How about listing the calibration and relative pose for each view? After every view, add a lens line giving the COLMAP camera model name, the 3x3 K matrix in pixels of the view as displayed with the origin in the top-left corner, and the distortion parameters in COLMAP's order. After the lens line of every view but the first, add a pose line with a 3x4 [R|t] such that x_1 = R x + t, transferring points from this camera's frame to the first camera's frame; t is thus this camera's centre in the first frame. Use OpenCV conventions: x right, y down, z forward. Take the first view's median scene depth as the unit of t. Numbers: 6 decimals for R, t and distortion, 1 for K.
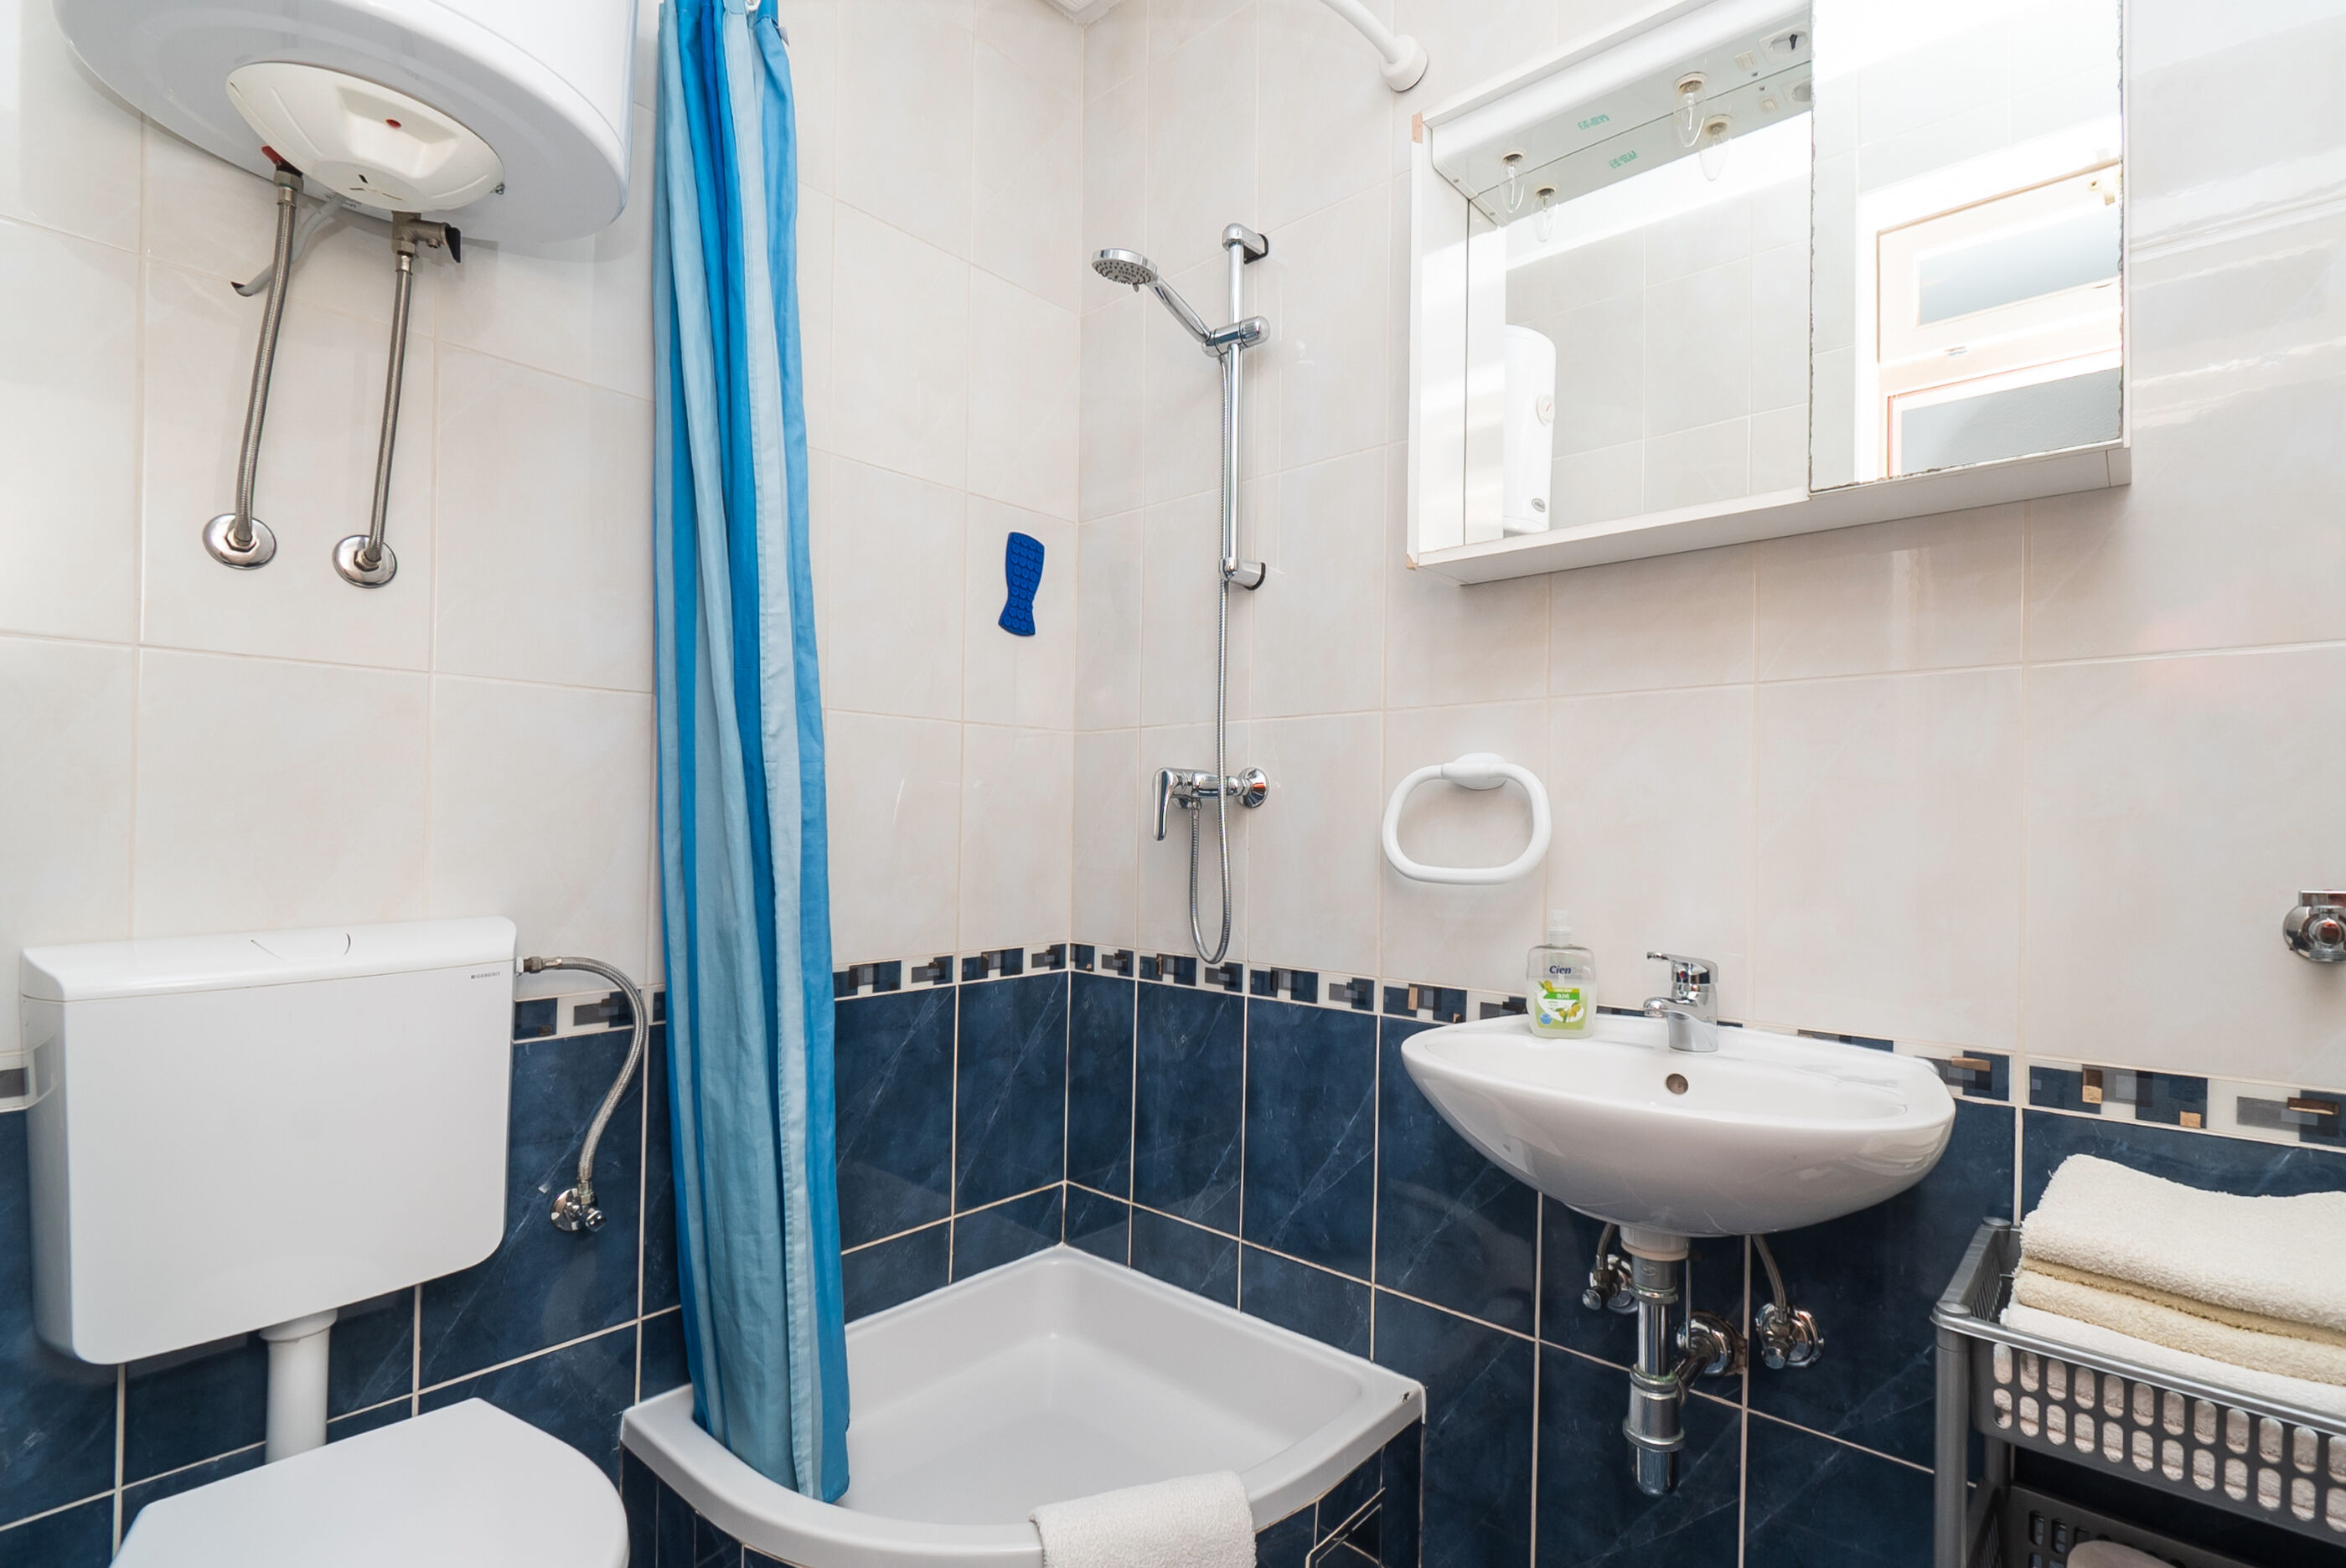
lens RADIAL K [[1095.1, 0, 1216.0], [0, 1095.1, 811.5], [0, 0, 1]] dist [-0.000035, -0.000638]
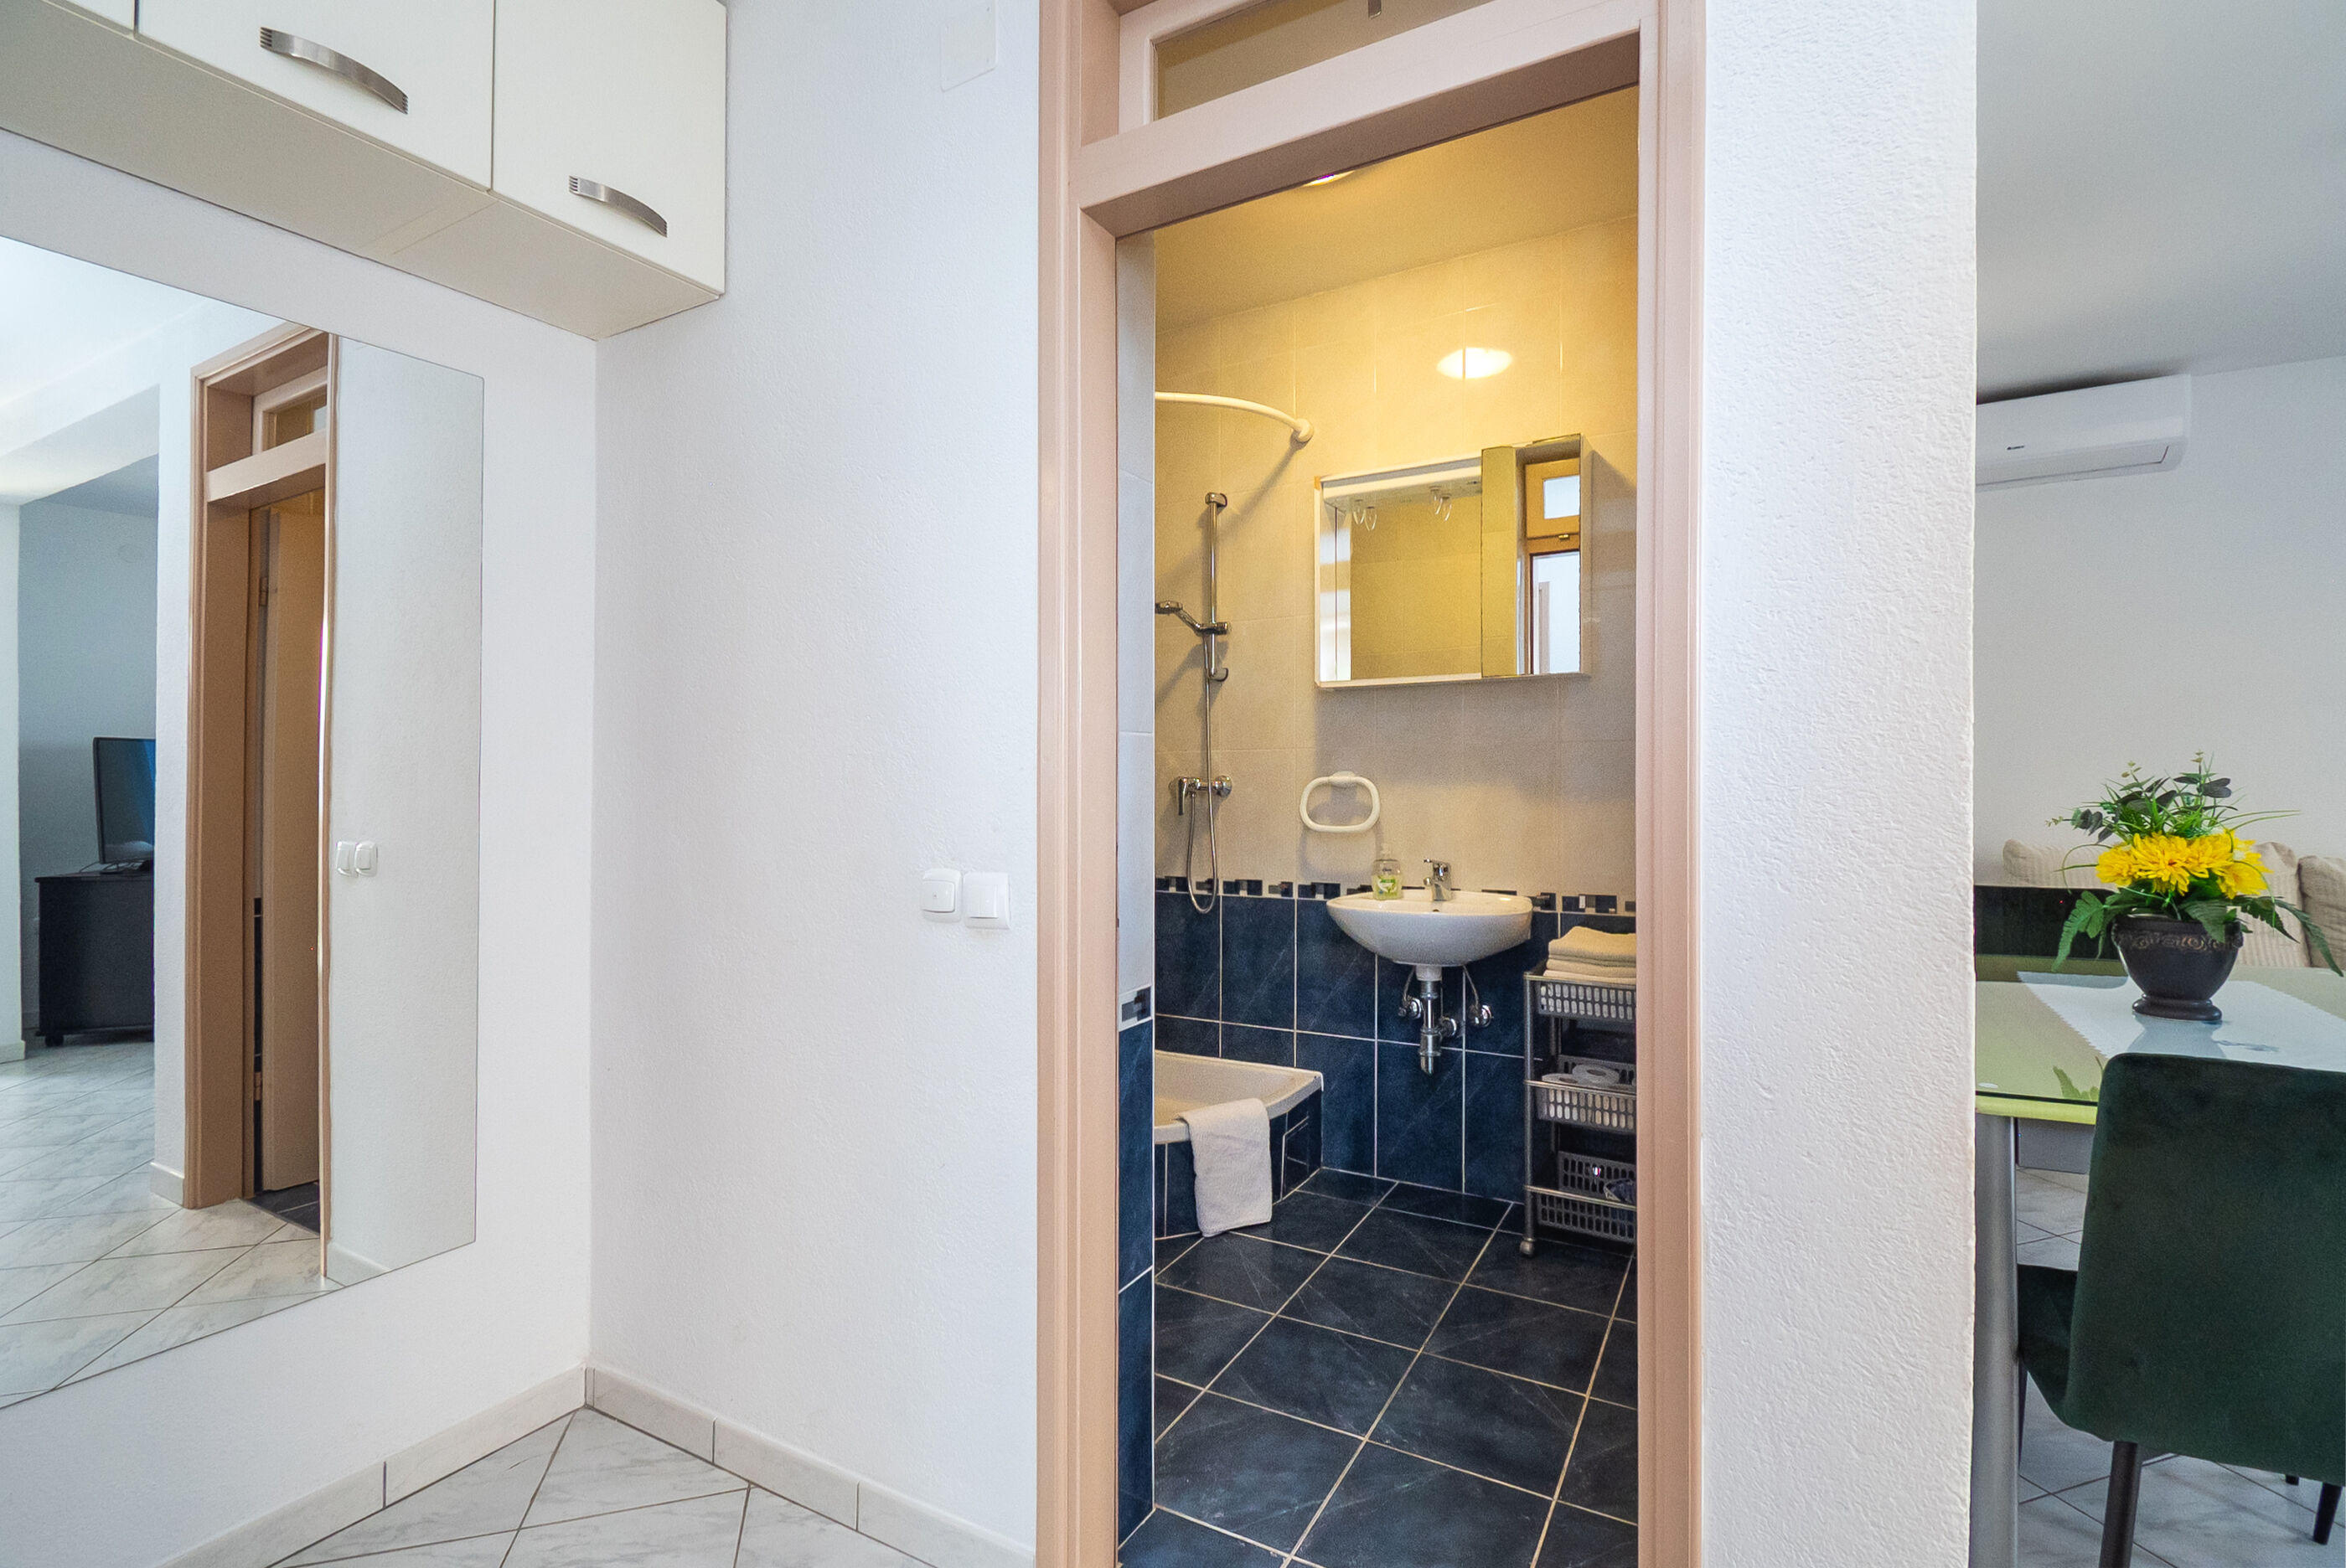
lens RADIAL K [[1059.3, 0, 1205.2], [0, 1059.3, 780.0], [0, 0, 1]] dist [-0.001014, -0.000694]
pose [[0.976701, -0.018054, 0.213846, -0.453023], [0.014952, 0.999758, 0.016111, -0.072829], [-0.214085, -0.012538, 0.976735, -0.926512]]
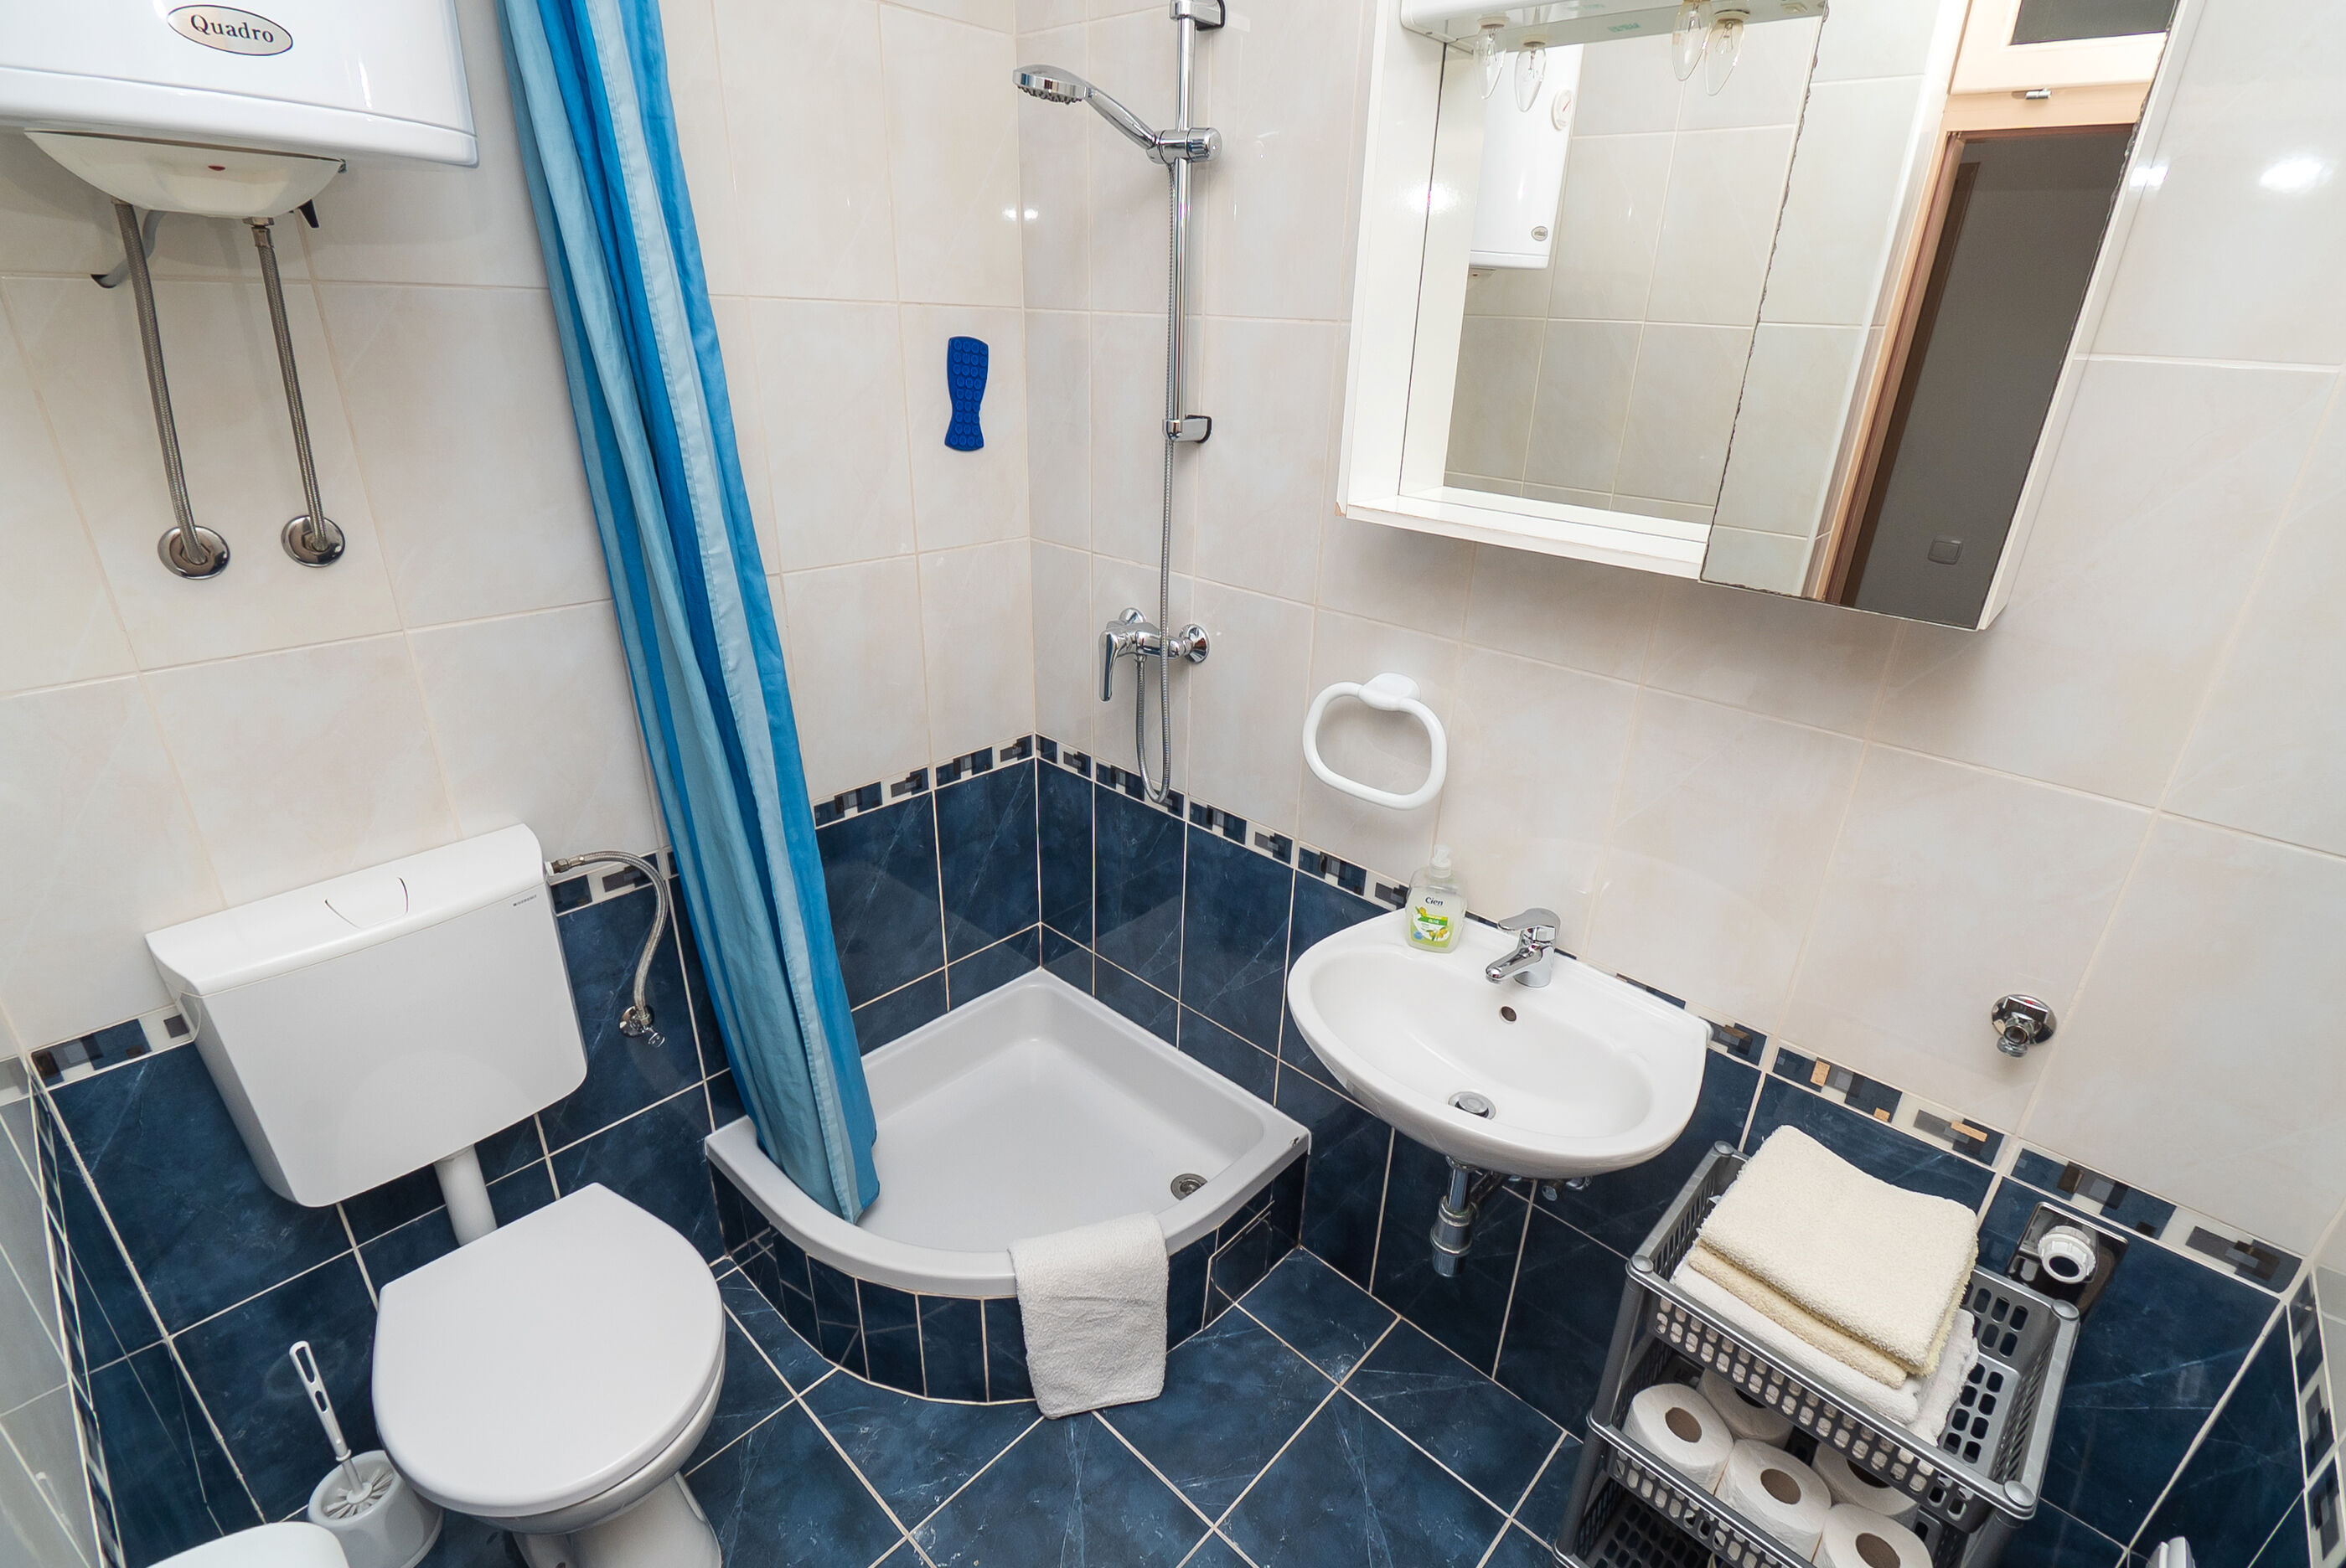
lens RADIAL K [[1083.2, 0, 1209.9], [0, 1083.2, 779.3], [0, 0, 1]] dist [-0.000969, -0.000228]
pose [[0.999645, 0.024881, -0.009501, 0.071125], [-0.018743, 0.910644, 0.412767, -0.387627], [0.018922, -0.412443, 0.910787, -0.005325]]
